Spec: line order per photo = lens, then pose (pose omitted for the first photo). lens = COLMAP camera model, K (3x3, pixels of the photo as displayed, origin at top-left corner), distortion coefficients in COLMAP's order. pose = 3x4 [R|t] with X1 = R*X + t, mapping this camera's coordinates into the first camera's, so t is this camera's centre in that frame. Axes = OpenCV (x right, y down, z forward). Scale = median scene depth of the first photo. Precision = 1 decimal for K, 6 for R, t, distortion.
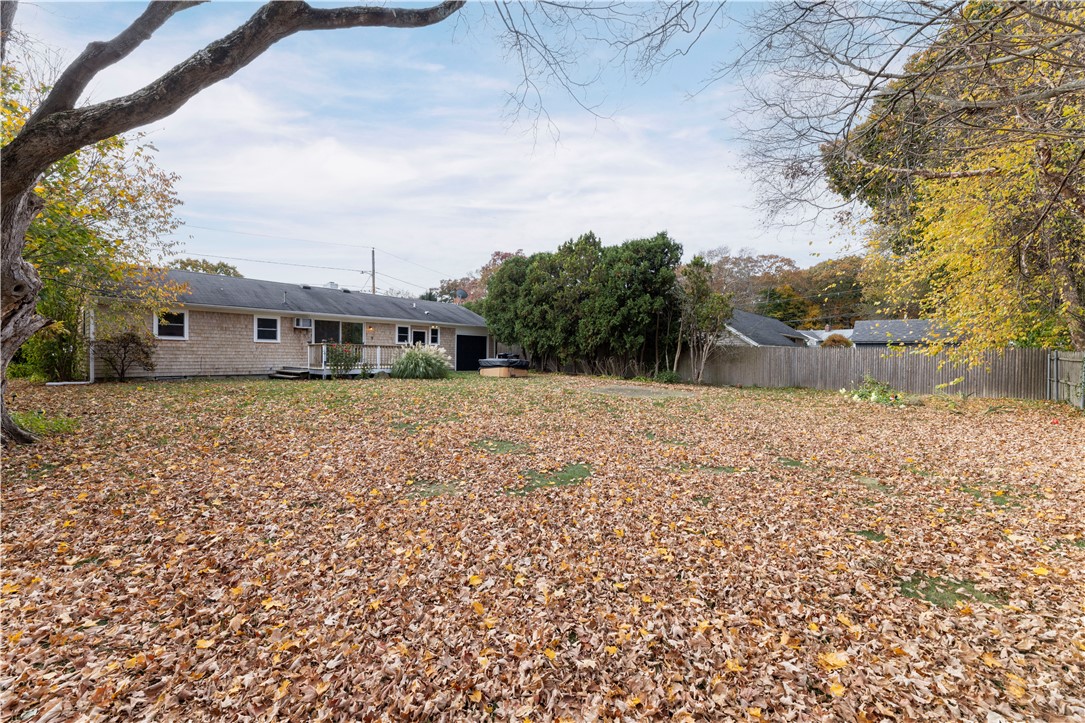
lens RADIAL K [[436.2, 0, 536.5], [0, 436.2, 358.9], [0, 0, 1]] dist [-0.000319, -0.000410]
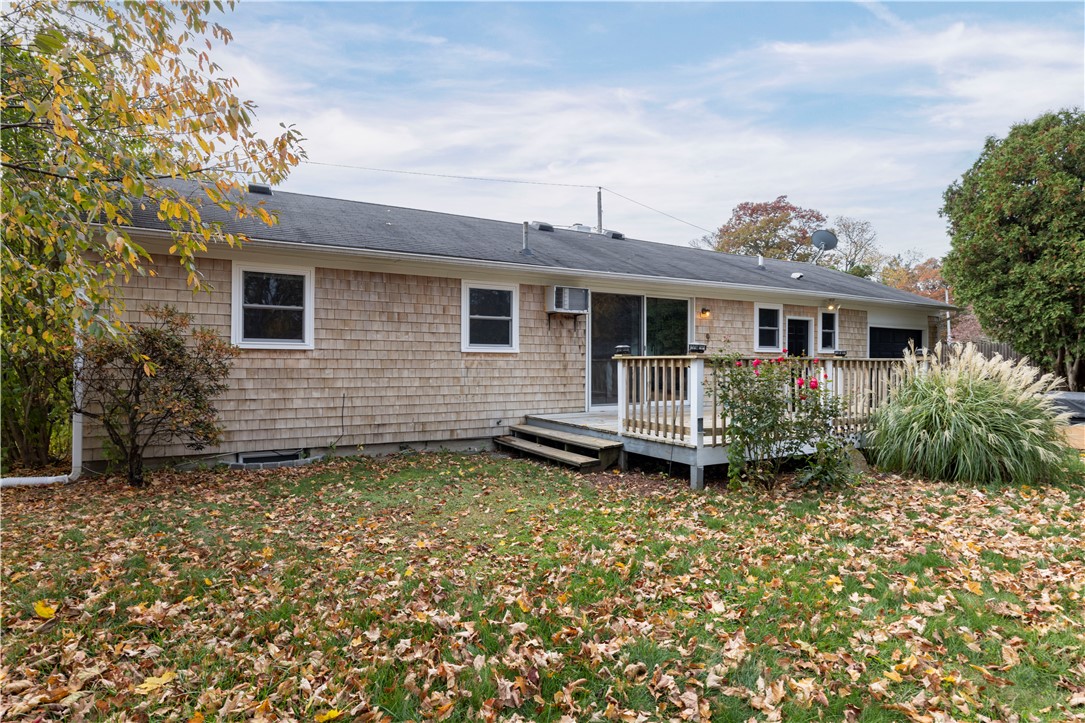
lens RADIAL K [[576.7, 0, 534.6], [0, 576.7, 356.0], [0, 0, 1]] dist [-0.005471, 0.000780]
pose [[0.935306, -0.008319, -0.353741, -0.398615], [0.000860, 0.999774, -0.021239, -0.024019], [0.353838, 0.019561, 0.935102, 0.538576]]
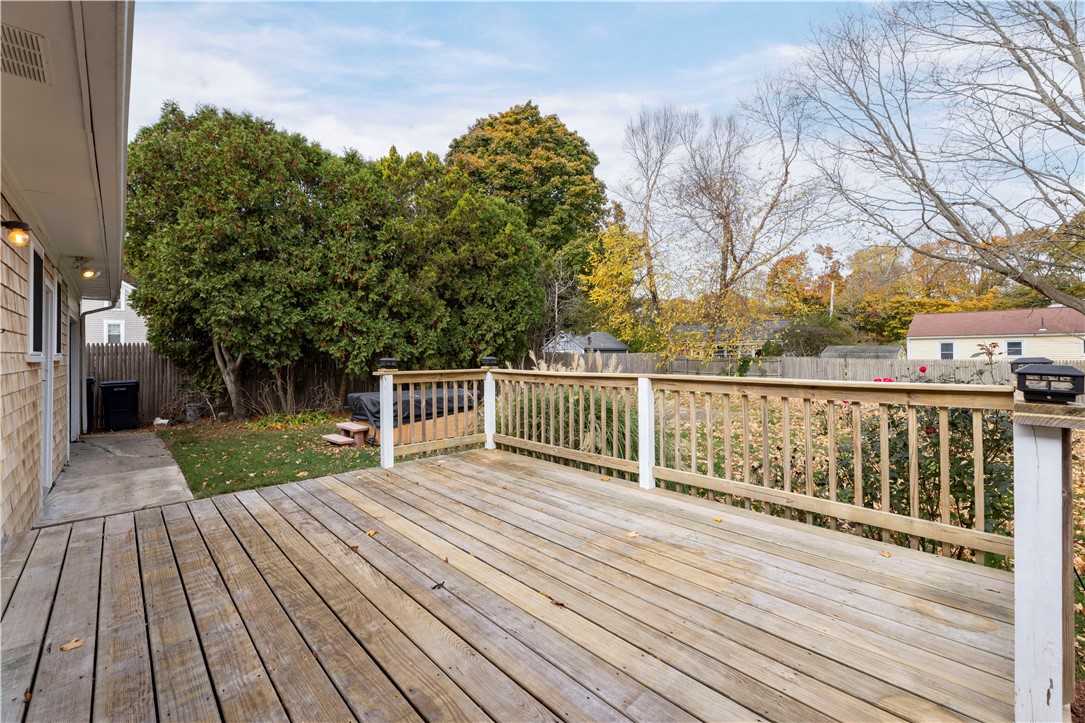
lens RADIAL K [[450.8, 0, 538.8], [0, 450.8, 350.4], [0, 0, 1]] dist [-0.000642, -0.000242]
pose [[0.111550, -0.008410, 0.993723, -0.560685], [0.021978, 0.999740, 0.005994, -0.043697], [-0.993516, 0.021171, 0.111706, 0.994189]]
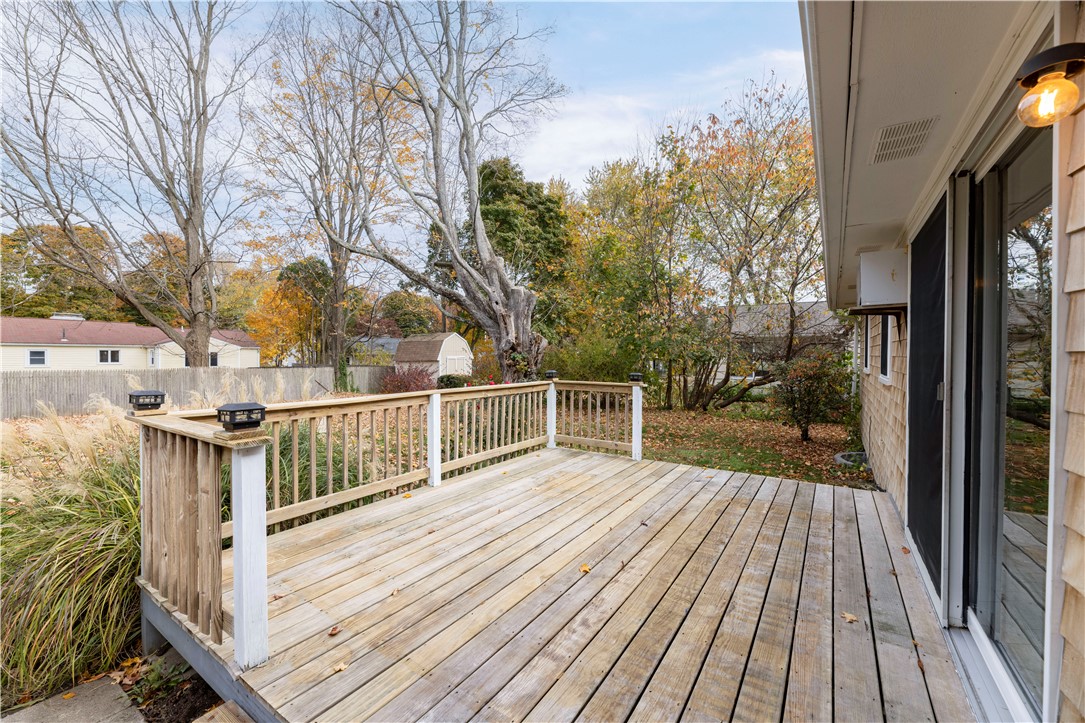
lens RADIAL K [[436.2, 0, 540.0], [0, 436.2, 360.2], [0, 0, 1]] dist [-0.000319, -0.000410]
pose [[-0.993673, -0.012688, -0.111595, -0.382433], [-0.014943, 0.999700, 0.019391, -0.052242], [0.111315, 0.020936, -0.993565, 1.208161]]
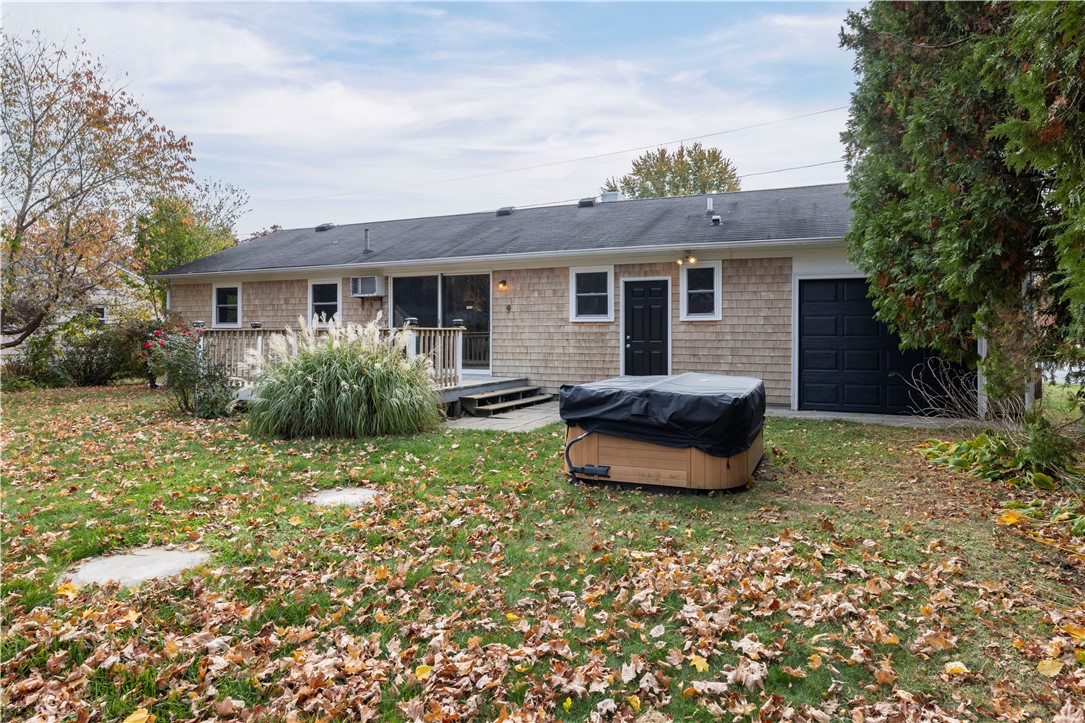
lens RADIAL K [[662.4, 0, 544.8], [0, 662.4, 356.3], [0, 0, 1]] dist [-0.002314, -0.000244]
pose [[0.283314, 0.020917, -0.958799, 0.248266], [-0.004738, 0.999780, 0.020411, -0.020281], [0.959015, -0.001240, 0.283351, 1.011494]]
